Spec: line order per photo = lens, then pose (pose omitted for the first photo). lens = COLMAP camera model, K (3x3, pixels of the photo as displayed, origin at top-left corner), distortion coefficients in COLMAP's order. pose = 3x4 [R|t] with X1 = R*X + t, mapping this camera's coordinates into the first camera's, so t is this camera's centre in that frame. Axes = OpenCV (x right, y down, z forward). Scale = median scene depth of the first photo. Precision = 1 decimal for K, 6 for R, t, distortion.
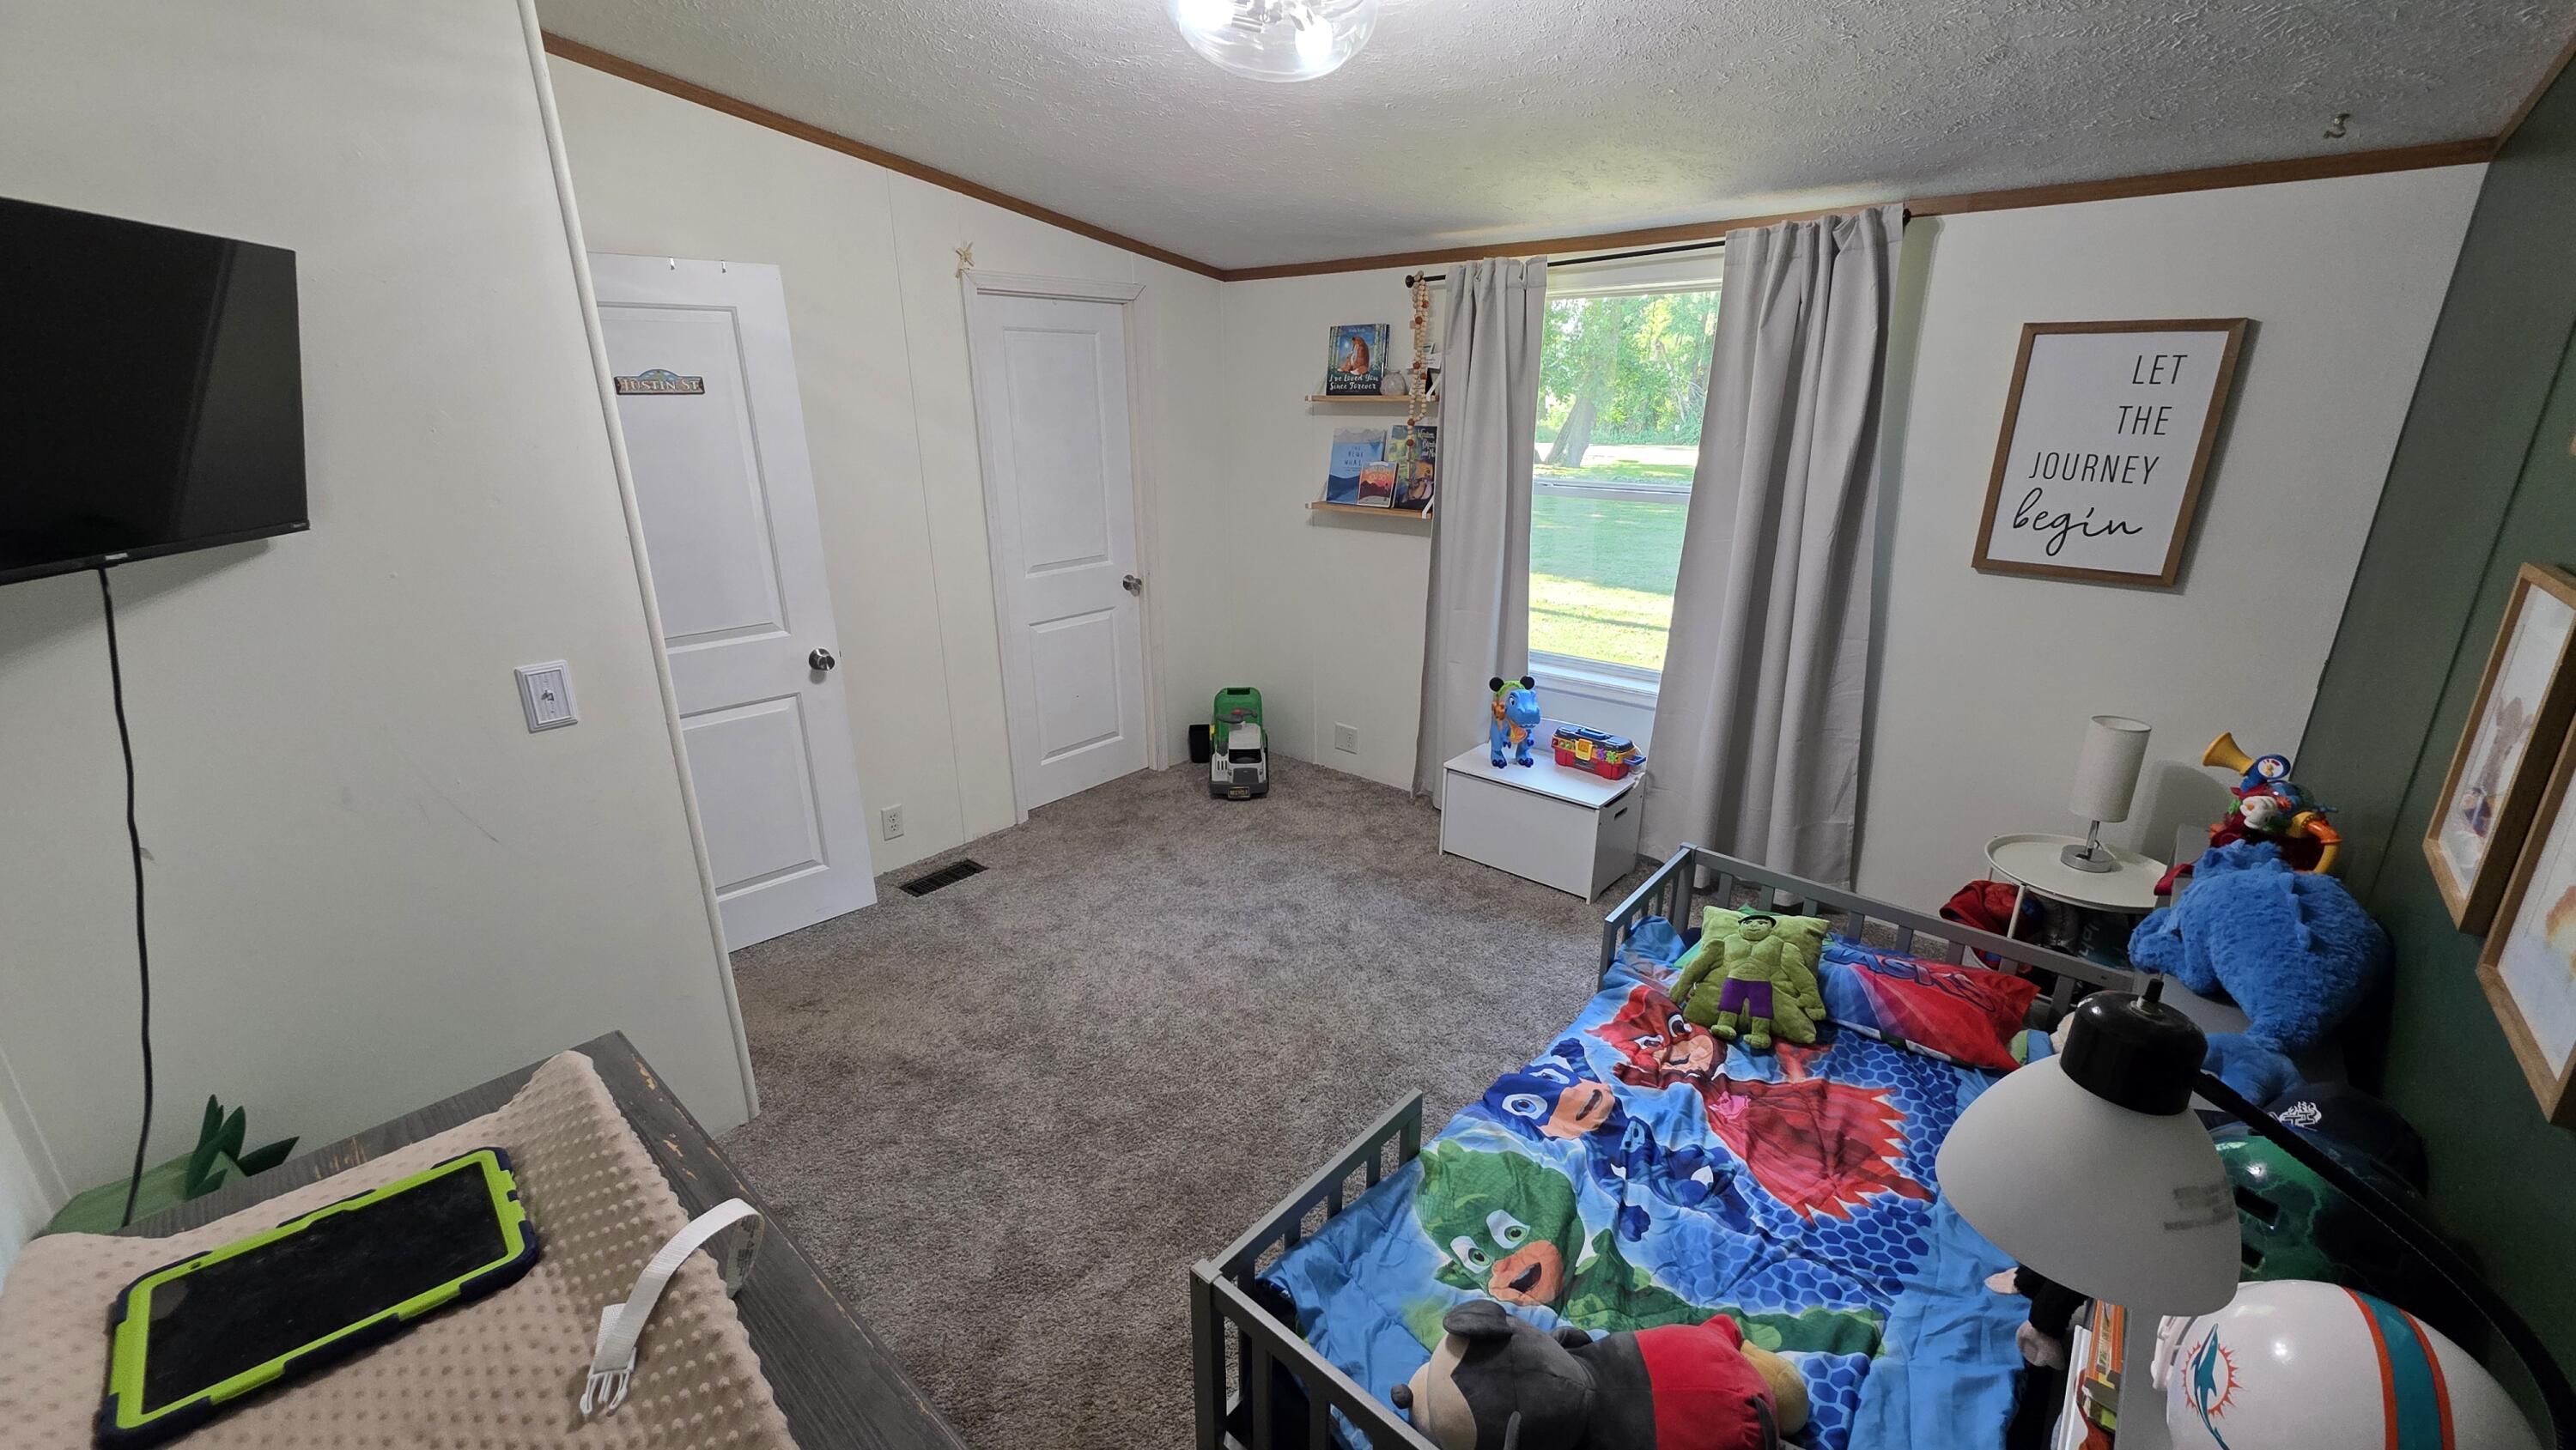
lens RADIAL K [[1029.0, 0, 1291.8], [0, 1029.0, 722.0], [0, 0, 1]] dist [0.000929, 0.000679]
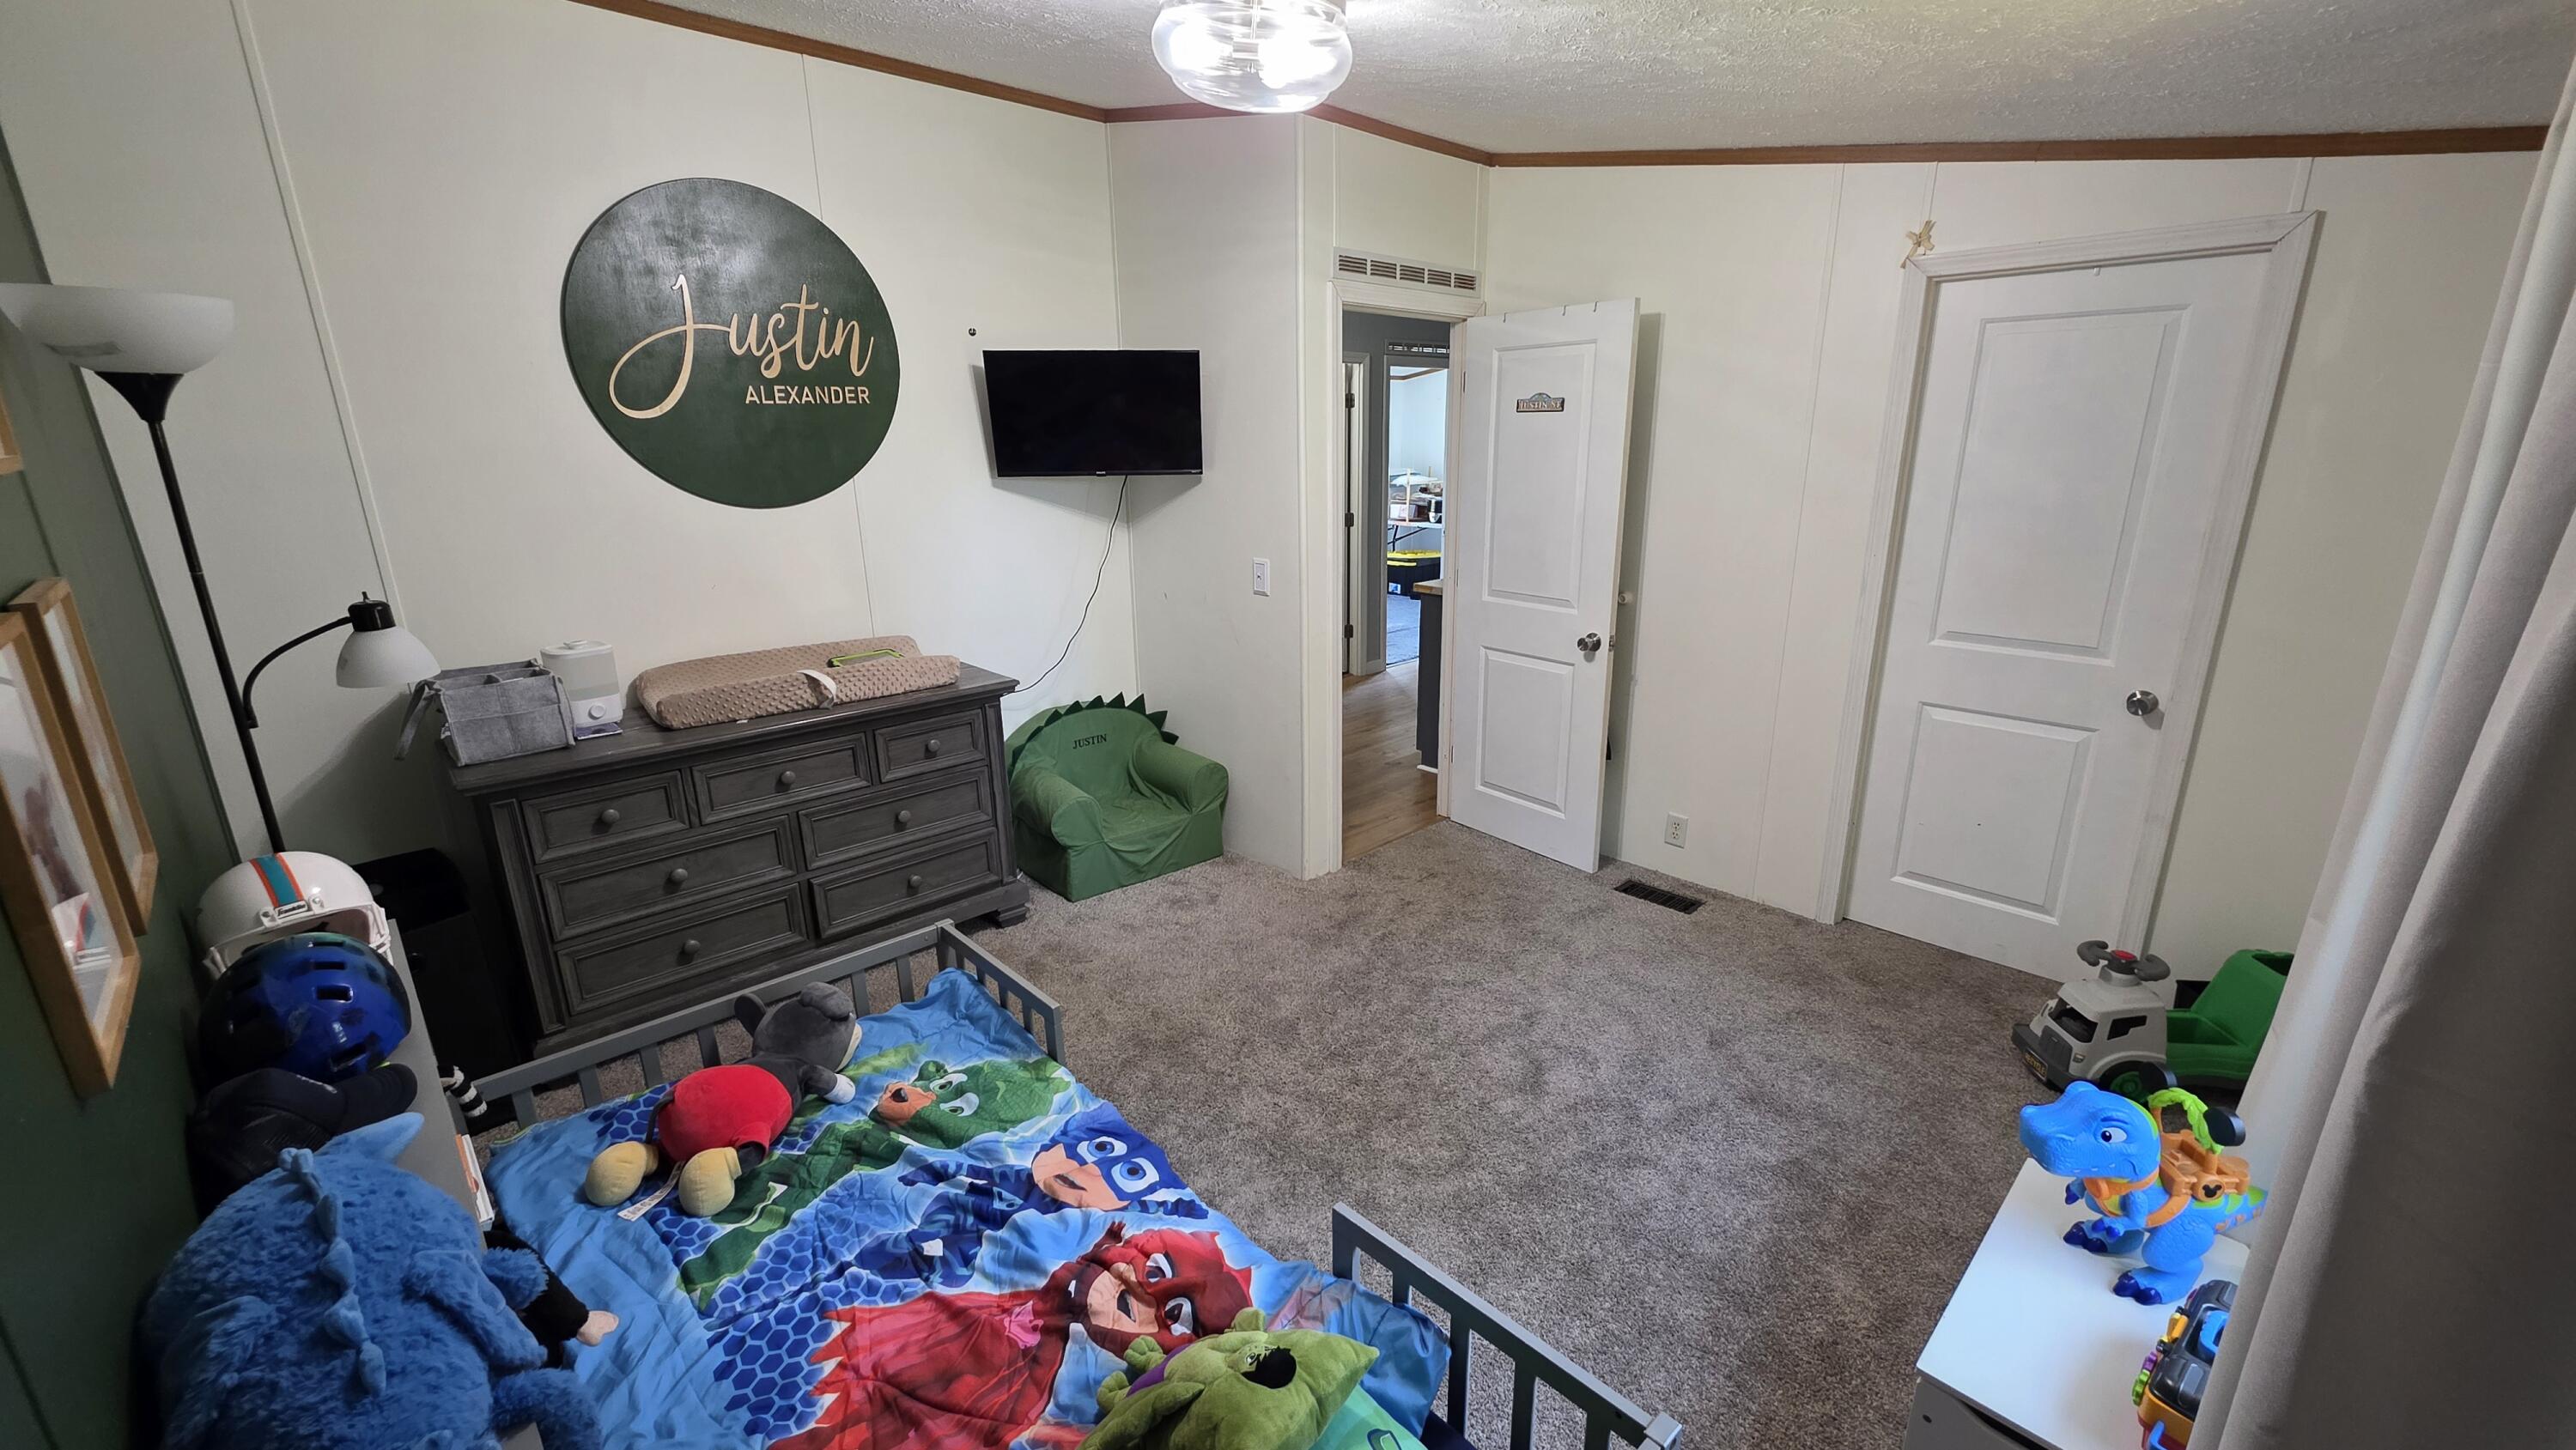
lens RADIAL K [[1029.0, 0, 1291.8], [0, 1029.0, 722.0], [0, 0, 1]] dist [0.000929, 0.000679]
pose [[-0.094270, 0.280478, -0.955220, 1.080738], [-0.295990, 0.908208, 0.295885, -0.343840], [0.950528, 0.310628, -0.002598, 1.119733]]
